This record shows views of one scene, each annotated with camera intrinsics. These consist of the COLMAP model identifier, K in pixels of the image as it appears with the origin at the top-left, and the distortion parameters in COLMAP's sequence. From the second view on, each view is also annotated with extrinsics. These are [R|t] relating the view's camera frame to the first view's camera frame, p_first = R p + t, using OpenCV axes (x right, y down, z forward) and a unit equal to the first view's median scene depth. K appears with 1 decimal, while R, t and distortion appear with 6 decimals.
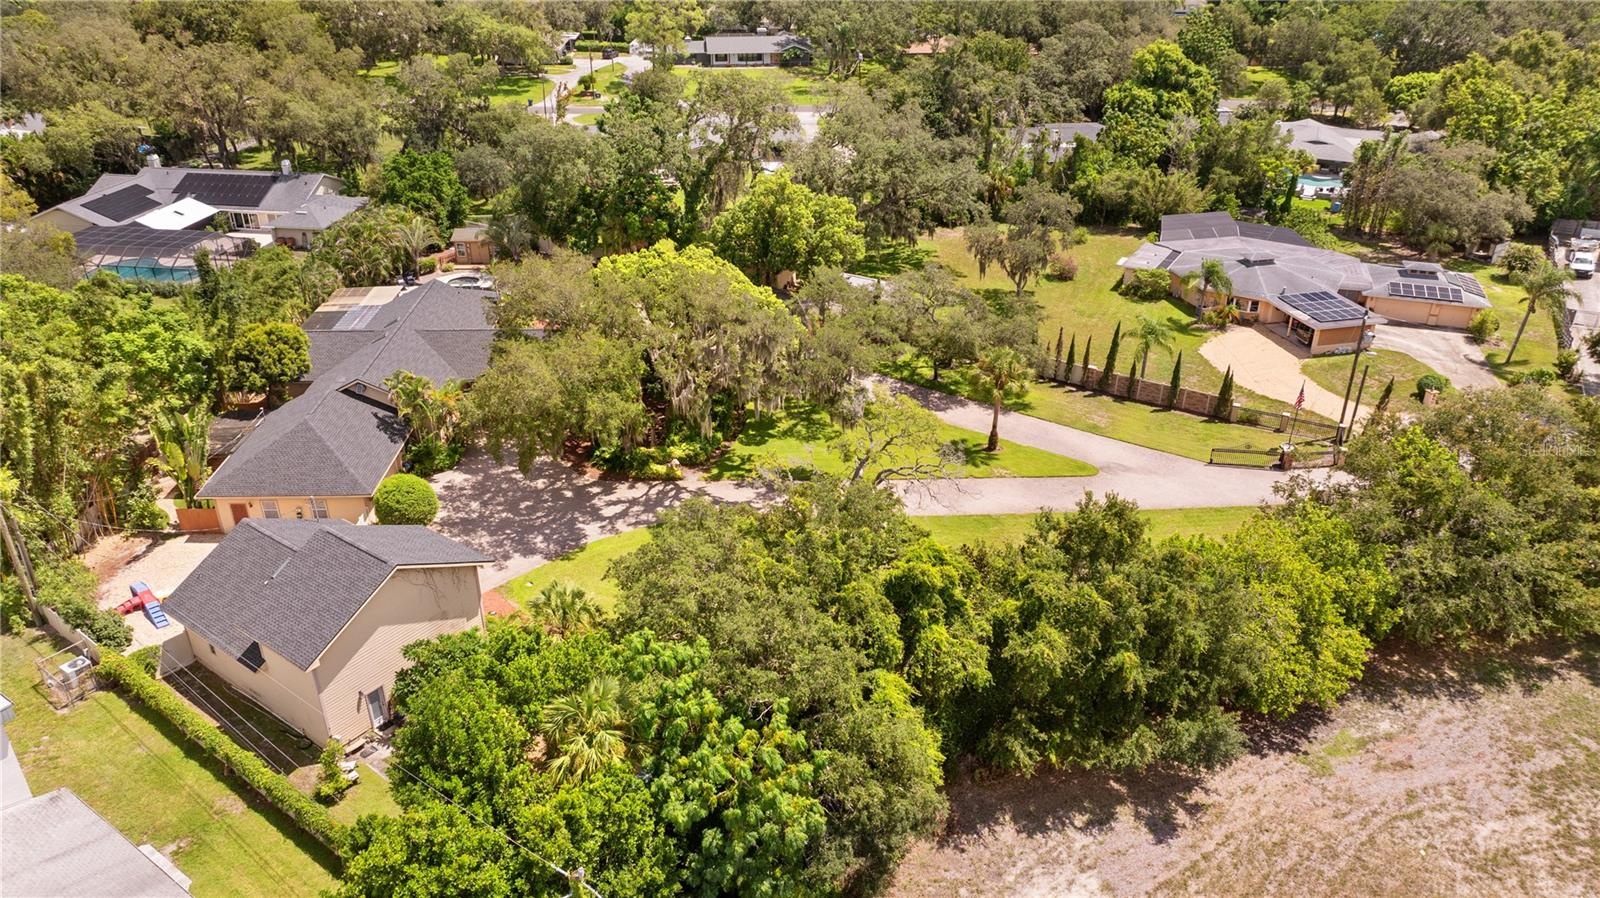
lens RADIAL K [[1136.9, 0, 832.3], [0, 1136.9, 406.2], [0, 0, 1]] dist [-0.049715, 0.069861]
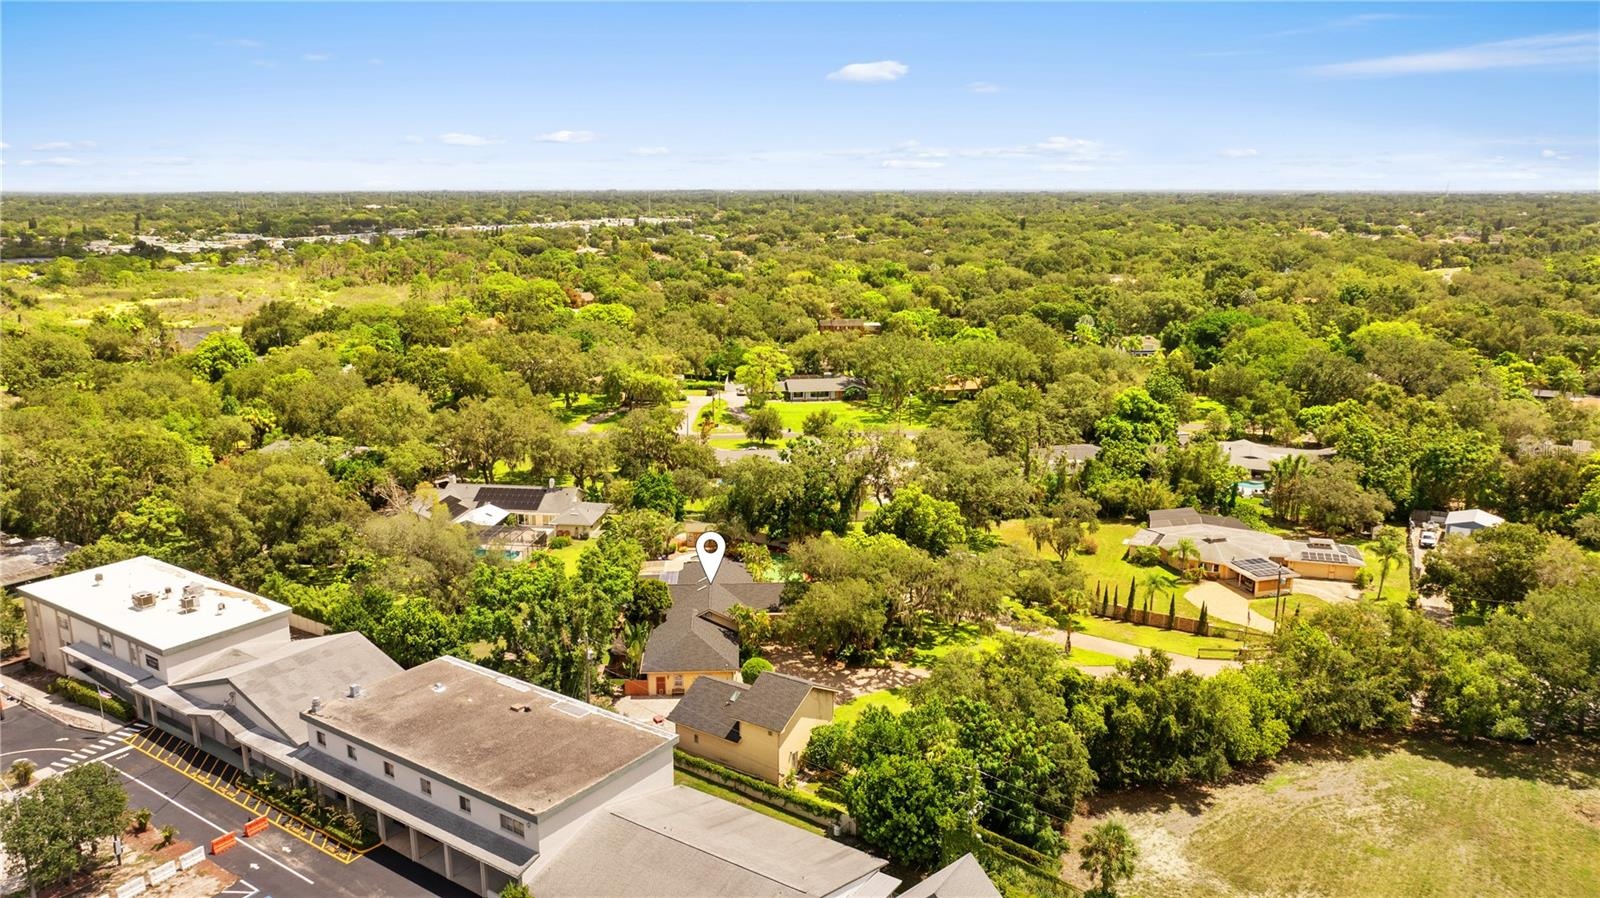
lens RADIAL K [[1126.1, 0, 808.7], [0, 1126.1, 398.8], [0, 0, 1]] dist [-0.007418, -0.031461]
pose [[0.999925, -0.008379, 0.008878, -0.195666], [0.010413, 0.964997, -0.262054, 0.084404], [-0.006372, 0.262127, 0.965012, -0.540078]]
